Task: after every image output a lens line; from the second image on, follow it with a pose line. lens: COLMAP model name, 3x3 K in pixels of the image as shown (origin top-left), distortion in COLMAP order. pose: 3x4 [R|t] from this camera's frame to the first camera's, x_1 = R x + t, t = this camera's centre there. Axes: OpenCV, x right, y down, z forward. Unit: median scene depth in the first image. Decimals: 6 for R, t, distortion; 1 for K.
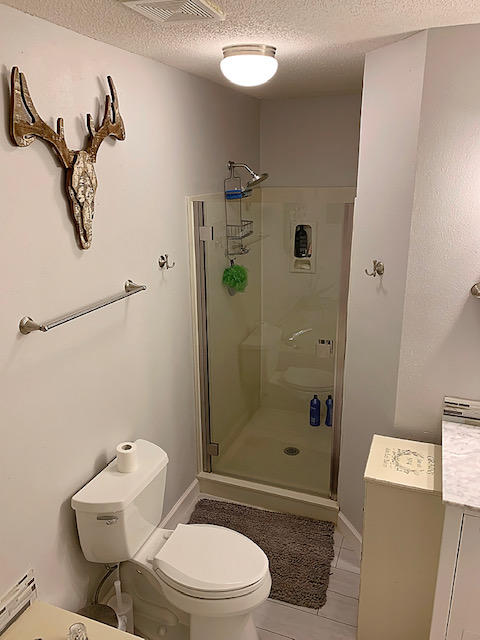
lens RADIAL K [[487.7, 0, 237.6], [0, 487.7, 318.3], [0, 0, 1]] dist [0.045911, -0.055902]
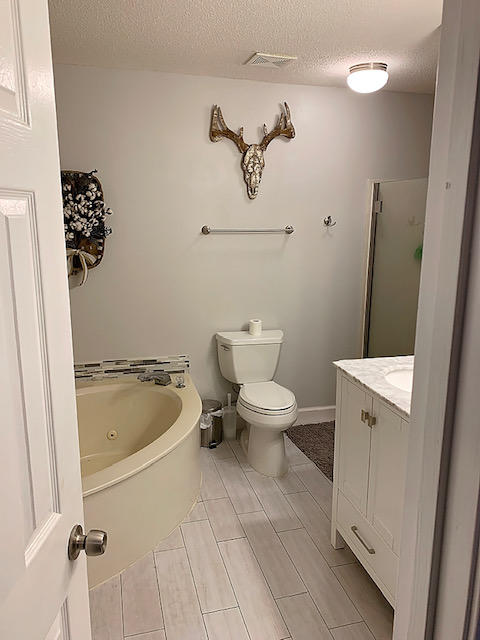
lens RADIAL K [[487.7, 0, 237.6], [0, 487.7, 318.3], [0, 0, 1]] dist [0.045911, -0.055902]
pose [[0.581310, 0.180004, -0.793522, 1.141629], [-0.248454, 0.967915, 0.037554, 0.225481], [0.774822, 0.175323, 0.607381, -0.057900]]
